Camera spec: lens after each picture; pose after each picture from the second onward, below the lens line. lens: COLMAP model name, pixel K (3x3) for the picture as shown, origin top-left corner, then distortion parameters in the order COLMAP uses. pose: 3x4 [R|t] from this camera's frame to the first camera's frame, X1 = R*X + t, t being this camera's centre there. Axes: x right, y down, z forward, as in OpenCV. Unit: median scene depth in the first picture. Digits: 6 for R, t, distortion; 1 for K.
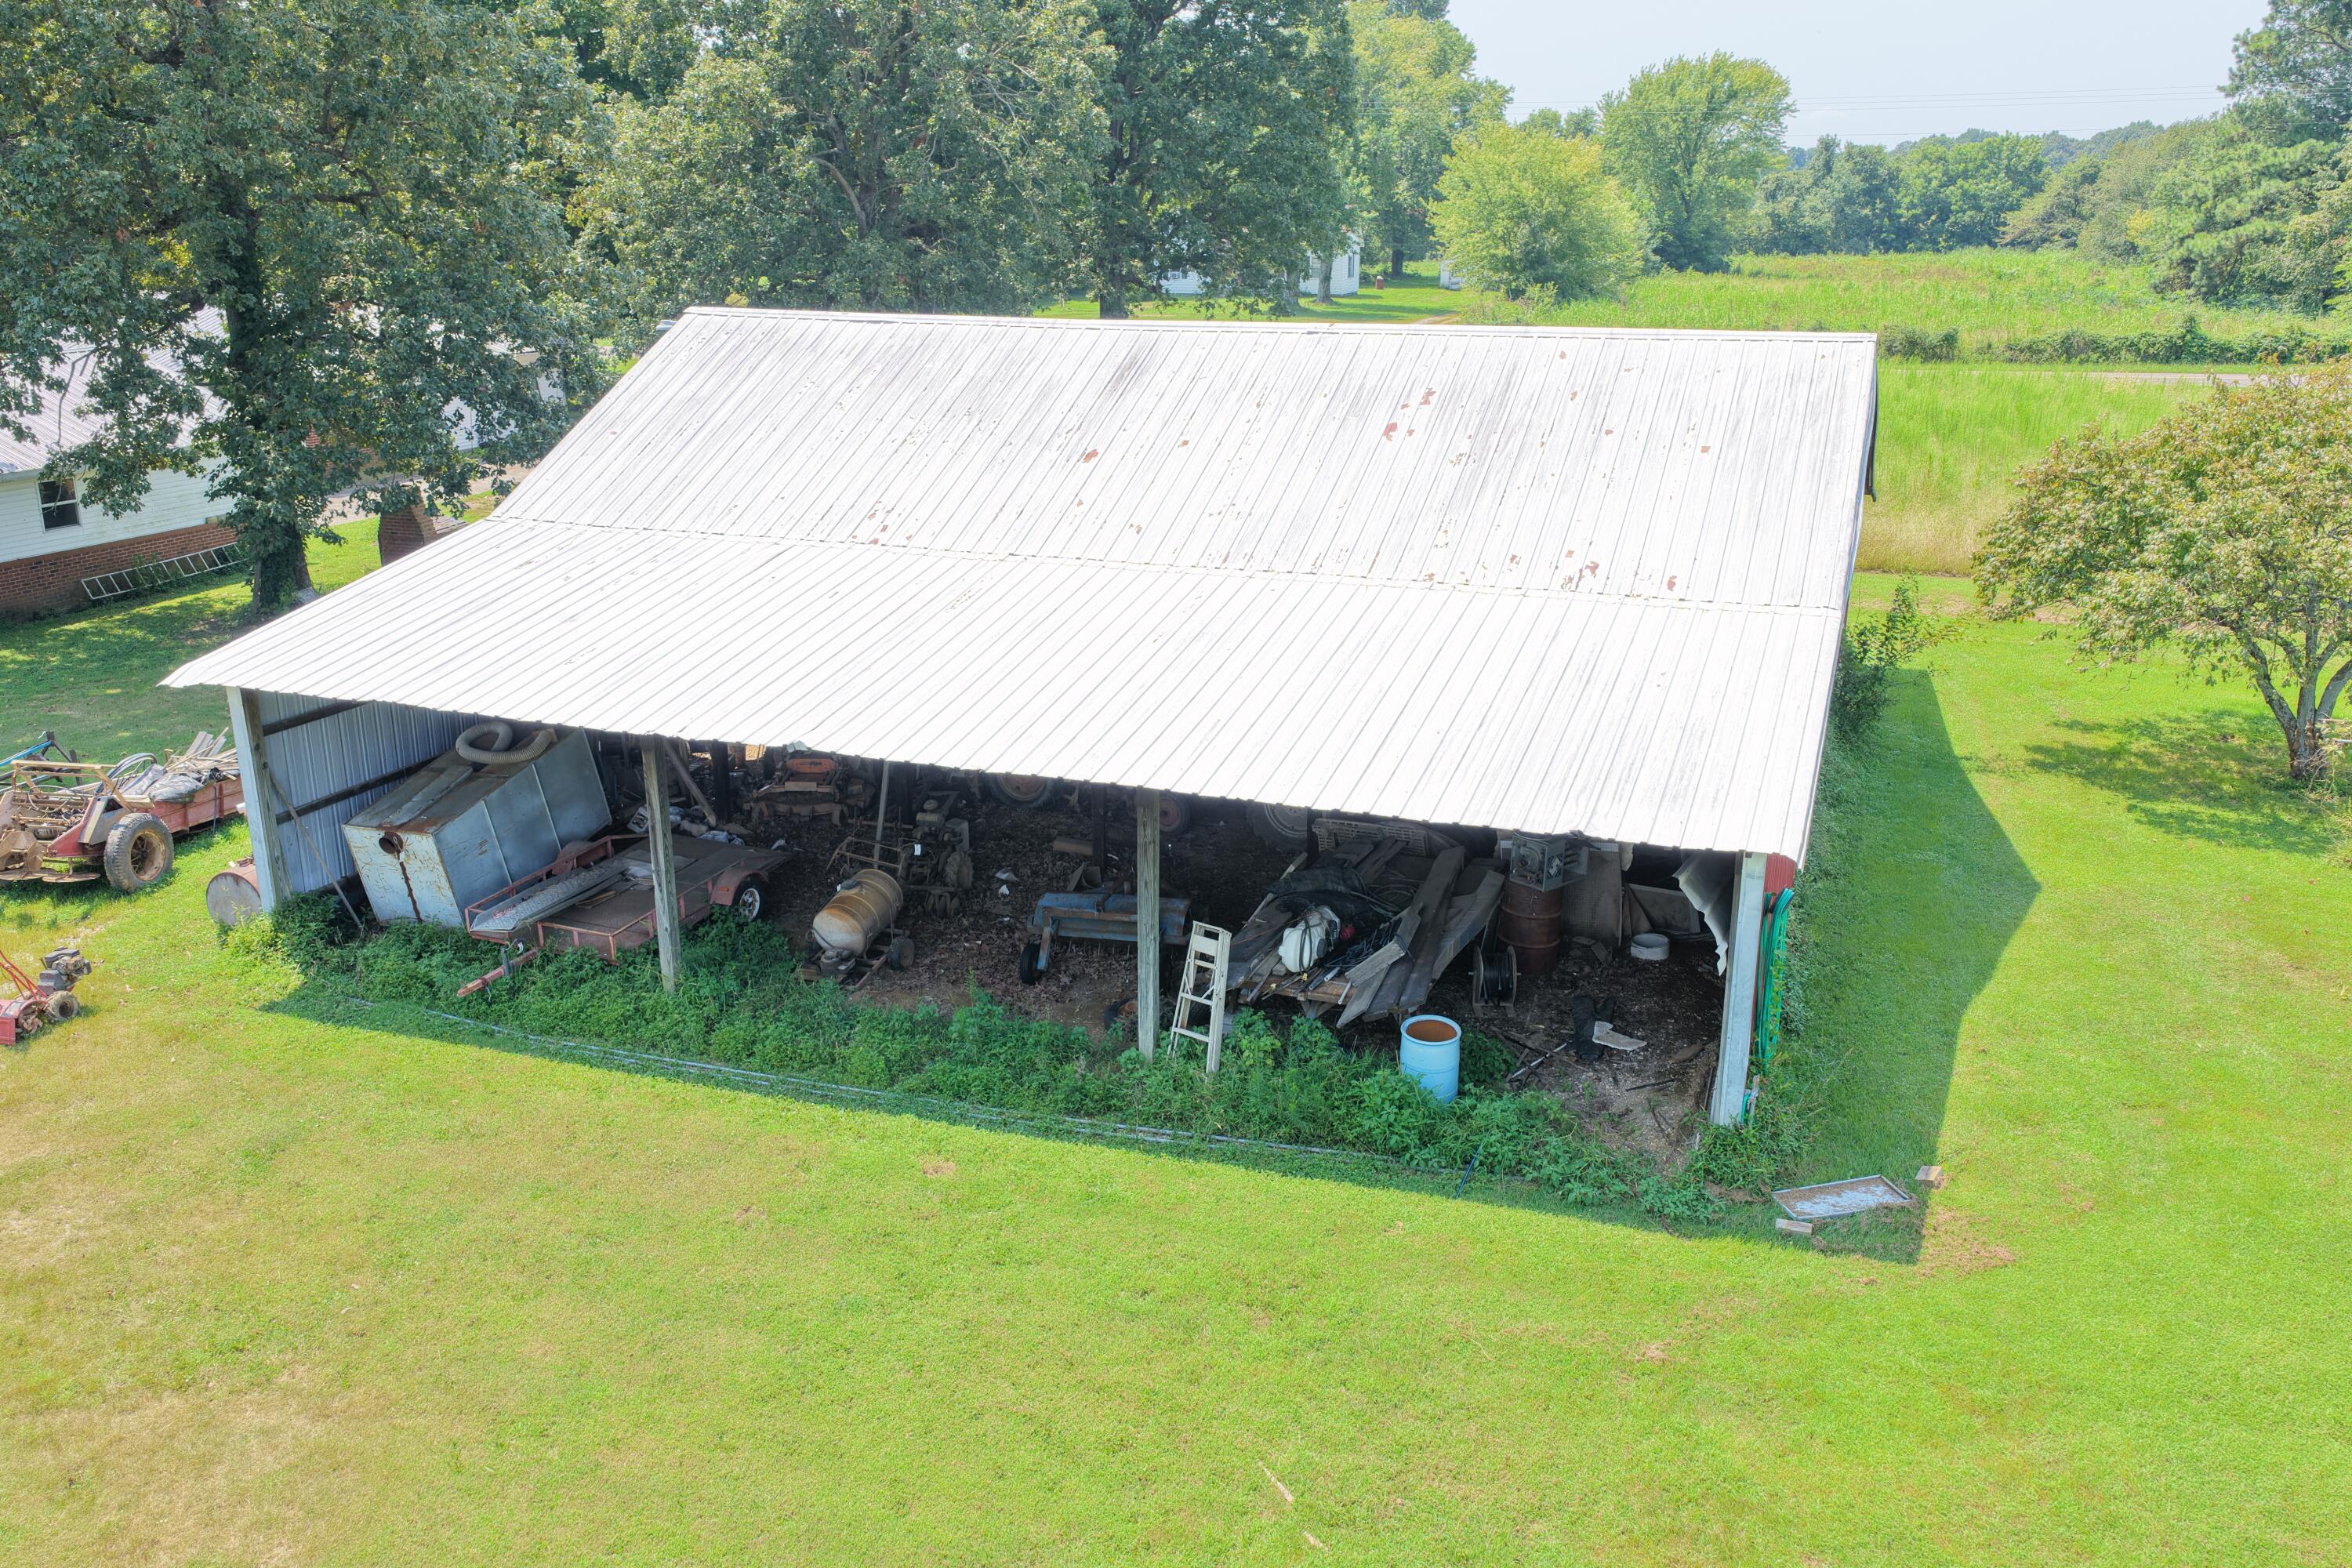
lens RADIAL K [[1963.6, 0, 1174.1], [0, 1963.6, 776.7], [0, 0, 1]] dist [-0.003958, 0.026751]
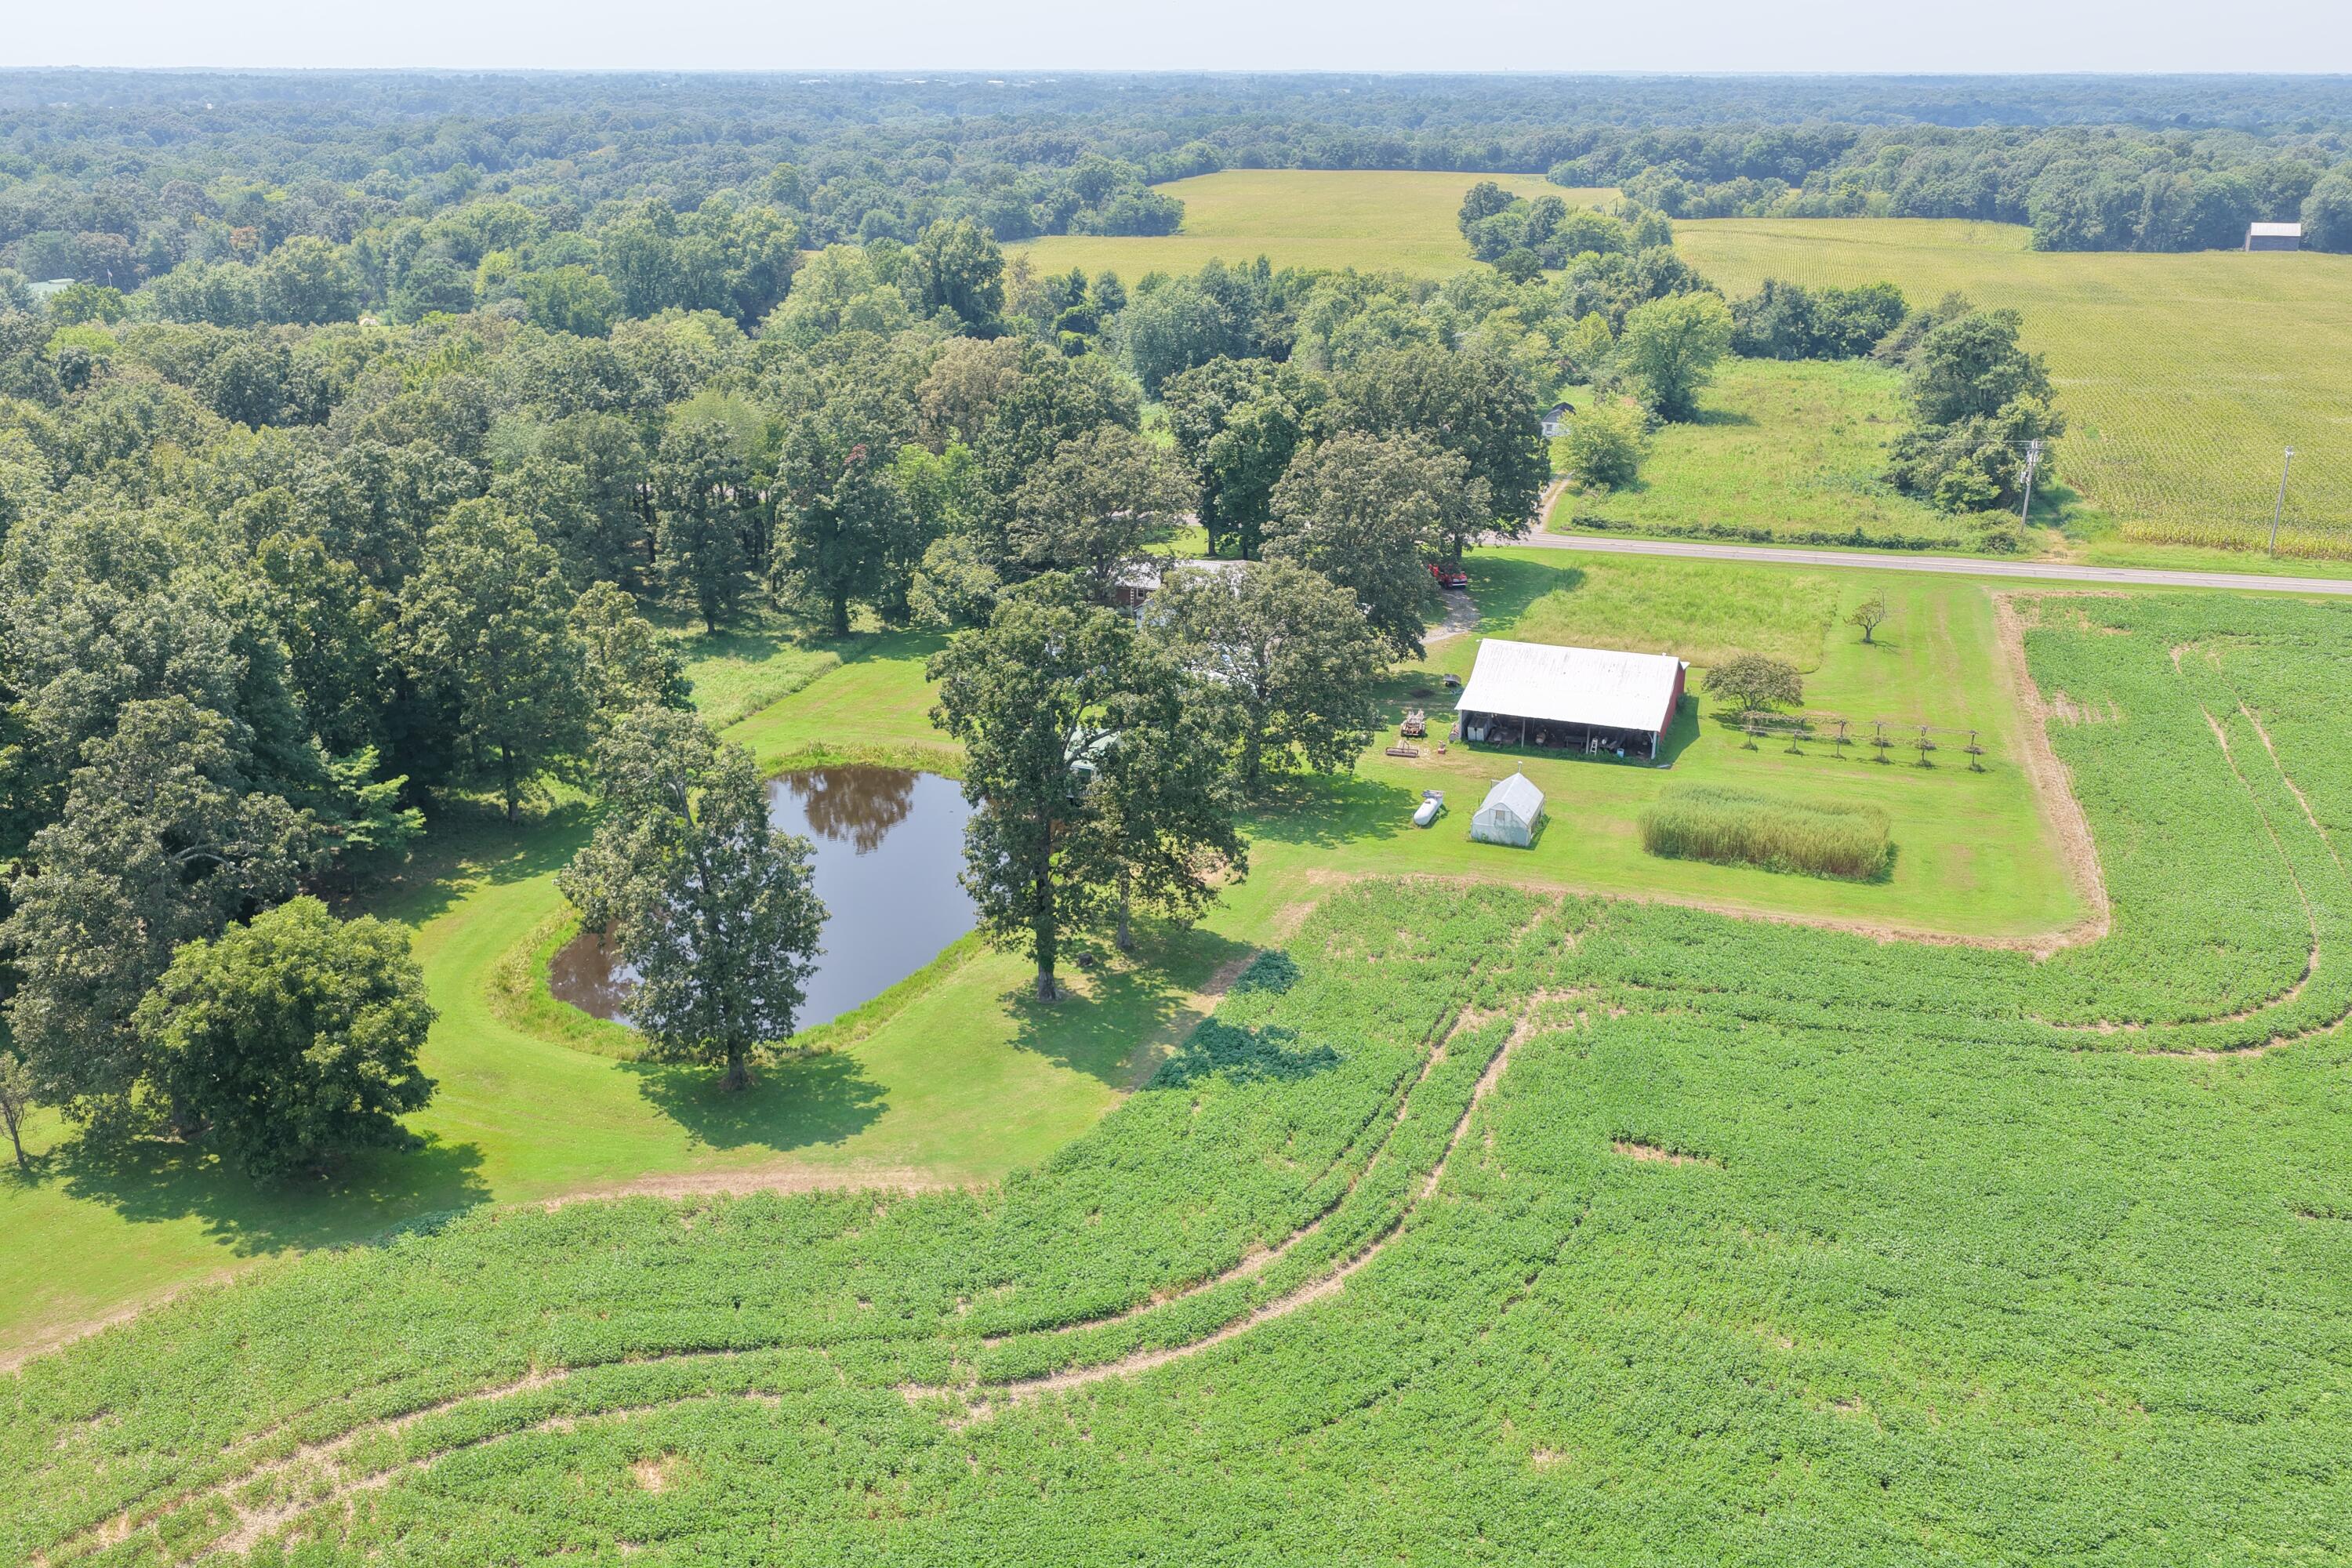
lens RADIAL K [[1963.6, 0, 1177.8], [0, 1963.6, 784.2], [0, 0, 1]] dist [-0.003958, 0.026751]
pose [[0.999993, 0.003385, 0.001711, -1.557034], [-0.003483, 0.998137, 0.060920, -0.209926], [-0.001502, -0.060925, 0.998141, -6.512080]]
